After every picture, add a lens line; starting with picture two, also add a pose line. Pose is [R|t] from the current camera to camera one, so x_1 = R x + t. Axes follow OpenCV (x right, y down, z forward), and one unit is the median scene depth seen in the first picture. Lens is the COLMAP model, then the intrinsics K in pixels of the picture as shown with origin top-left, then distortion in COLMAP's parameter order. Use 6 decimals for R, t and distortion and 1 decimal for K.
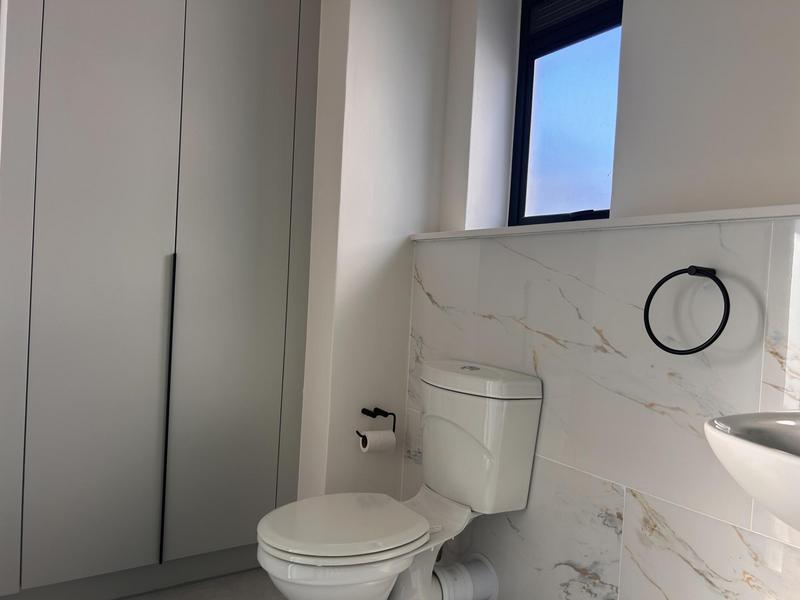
lens RADIAL K [[603.3, 0, 400.0], [0, 603.3, 300.0], [0, 0, 1]] dist [0.009590, 0.001421]
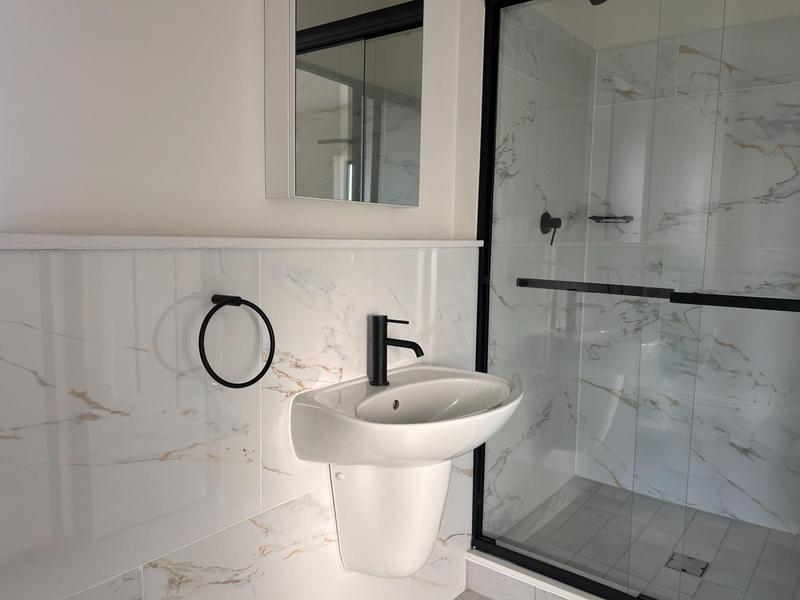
lens RADIAL K [[603.3, 0, 400.0], [0, 603.3, 300.0], [0, 0, 1]] dist [0.009590, 0.001421]
pose [[-0.322797, -0.151411, 0.934279, -0.475377], [-0.011163, 0.987661, 0.156206, -0.188263], [-0.946402, 0.039993, -0.320505, 0.957113]]
